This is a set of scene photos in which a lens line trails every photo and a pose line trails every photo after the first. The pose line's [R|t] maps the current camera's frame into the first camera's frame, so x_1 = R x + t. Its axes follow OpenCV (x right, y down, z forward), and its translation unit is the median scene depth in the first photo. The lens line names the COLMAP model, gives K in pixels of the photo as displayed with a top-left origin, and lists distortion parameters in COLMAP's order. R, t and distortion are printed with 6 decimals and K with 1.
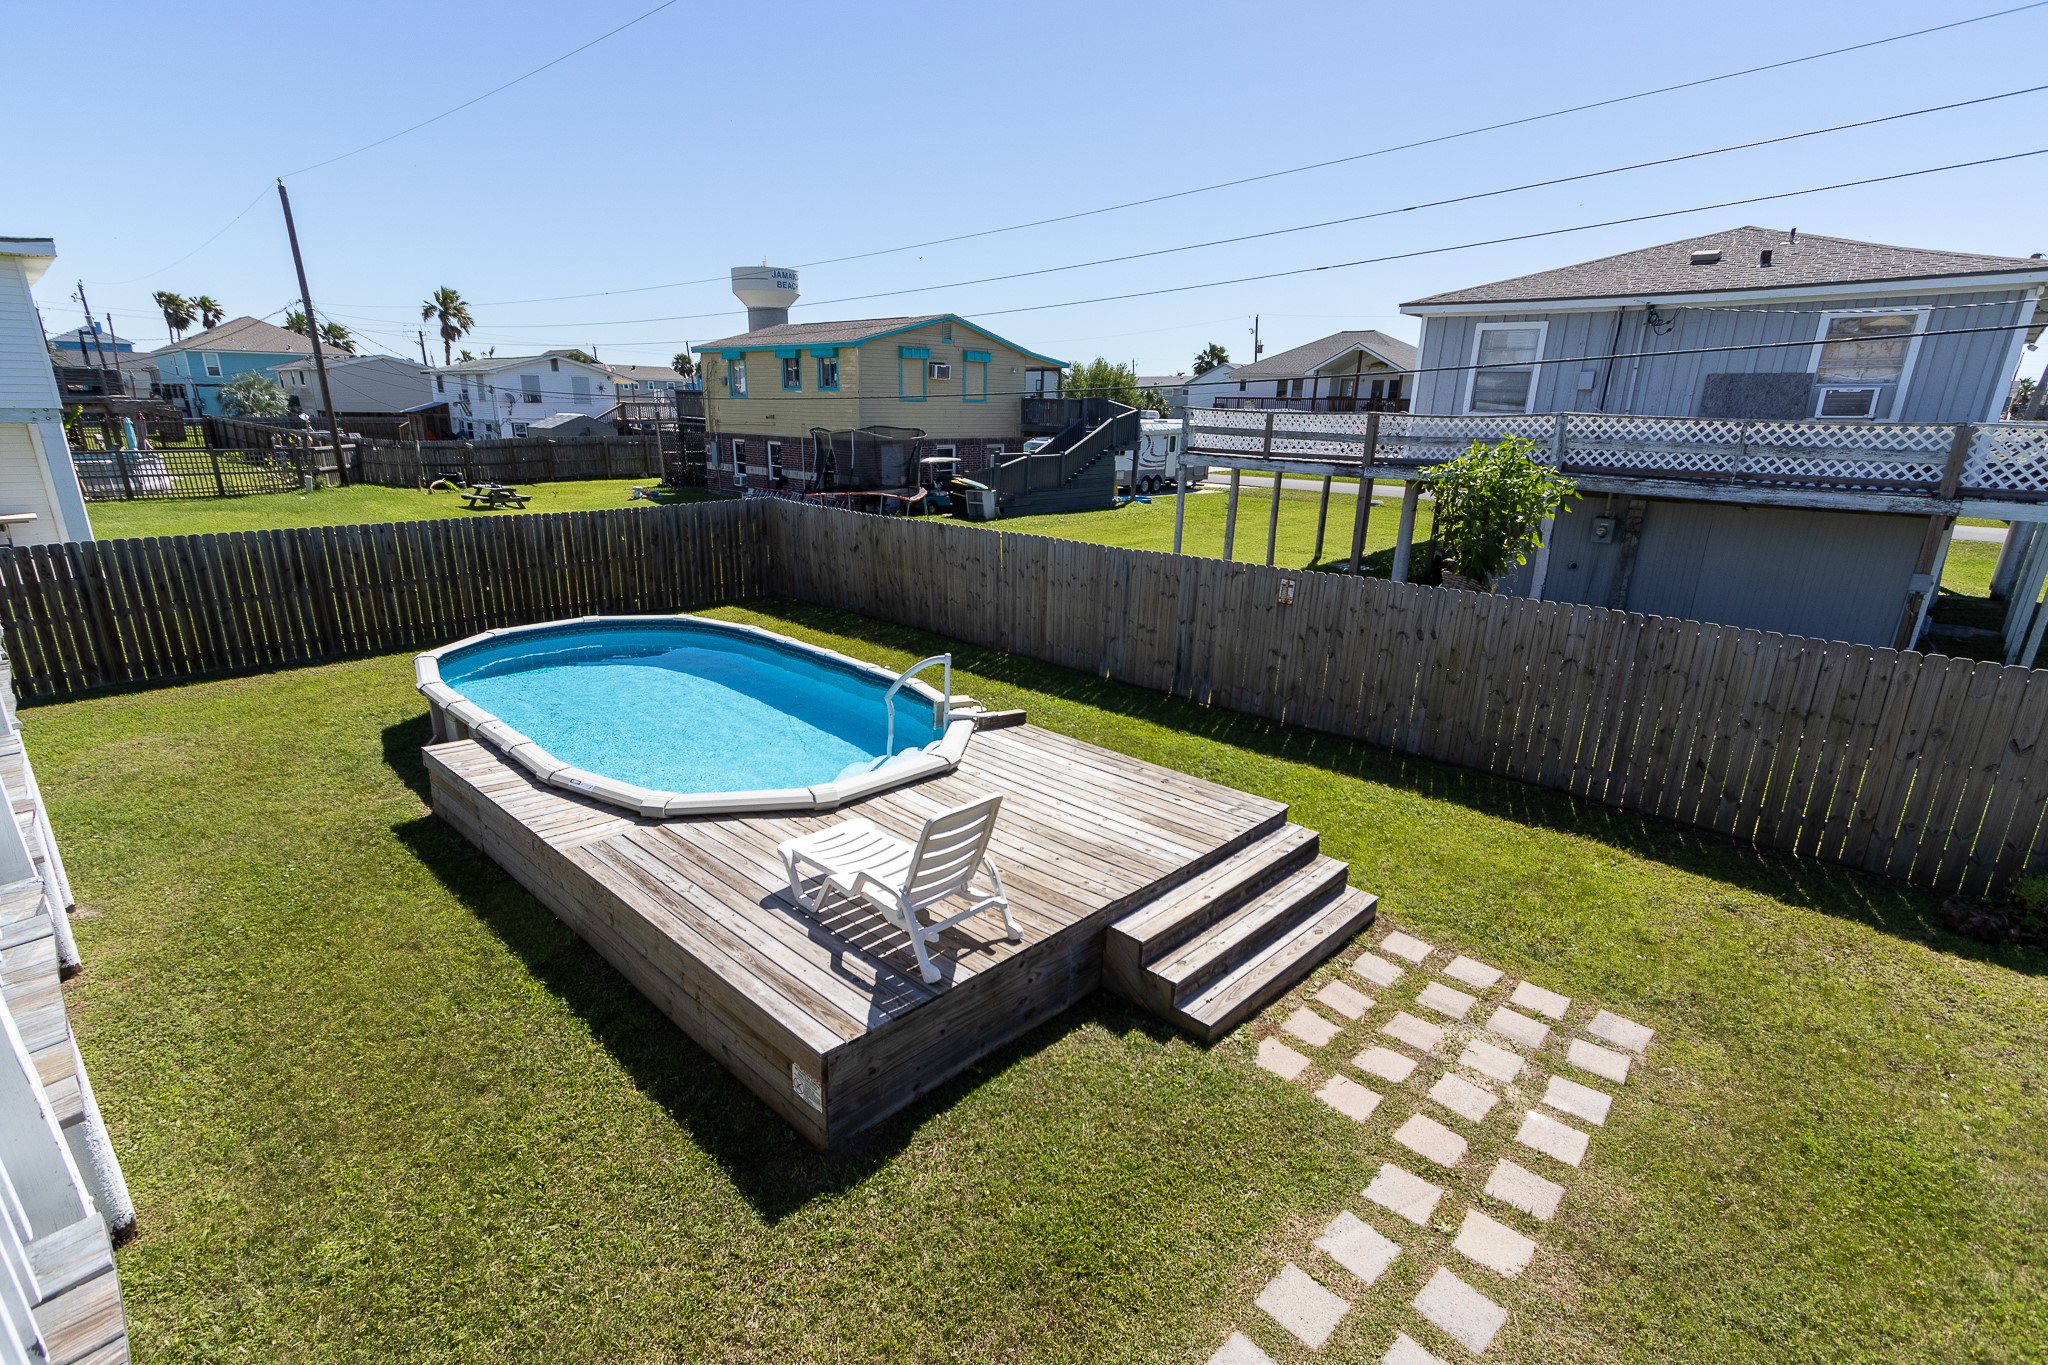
lens RADIAL K [[970.4, 0, 1005.8], [0, 970.4, 711.2], [0, 0, 1]] dist [0.005124, -0.001059]
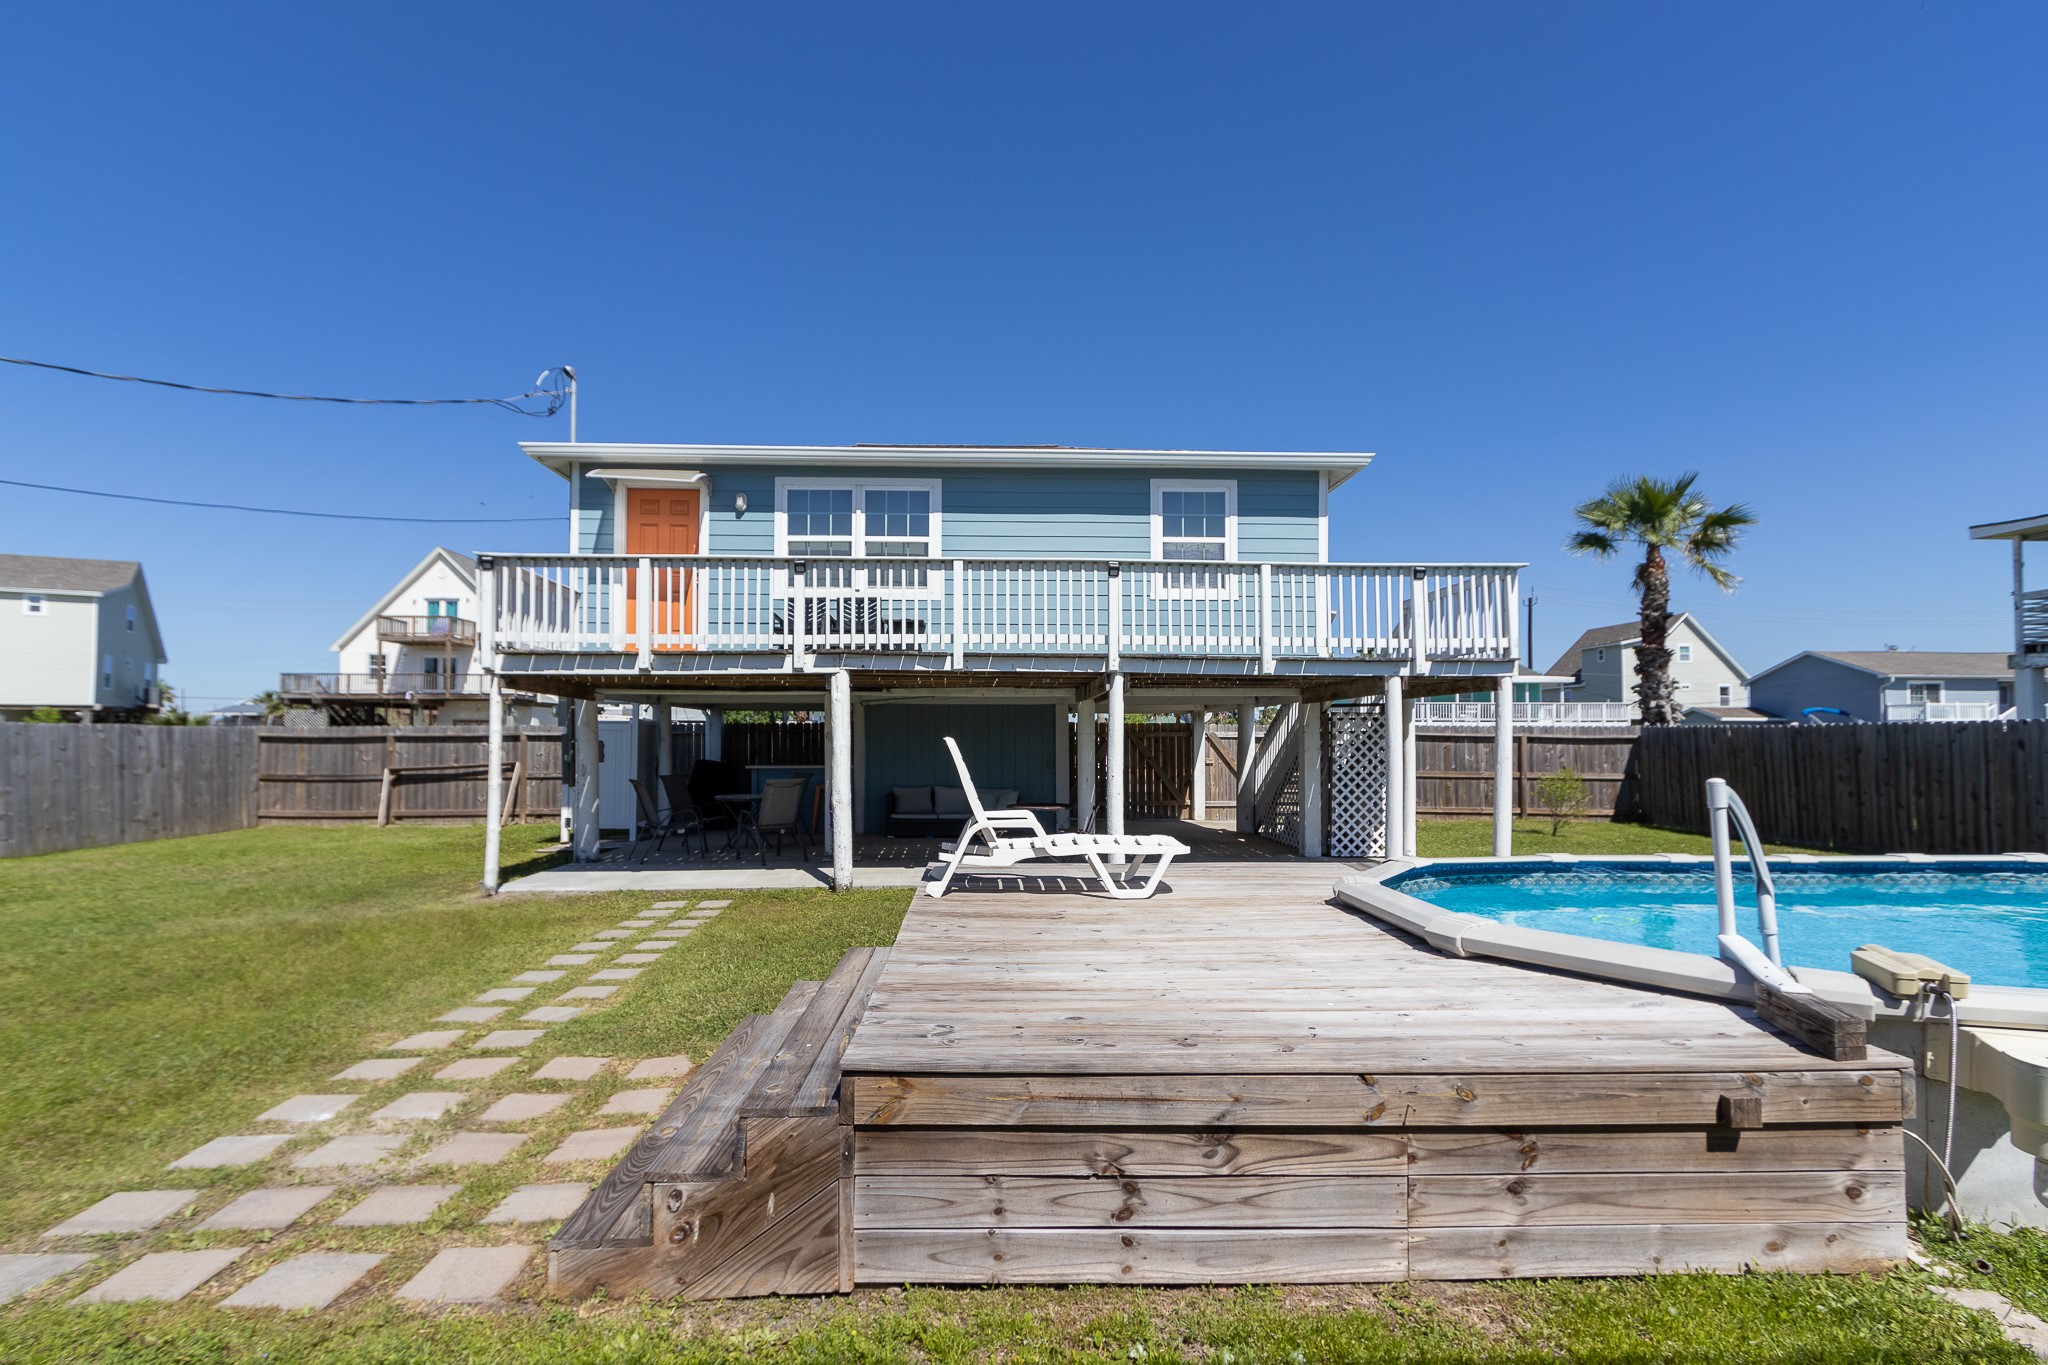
lens RADIAL K [[957.3, 0, 1006.6], [0, 957.3, 709.1], [0, 0, 1]] dist [0.006672, -0.001955]
pose [[-0.687457, -0.039898, -0.725128, 0.271058], [-0.233707, 0.957528, 0.168881, -0.053178], [0.687593, 0.285566, -0.667584, 0.657810]]
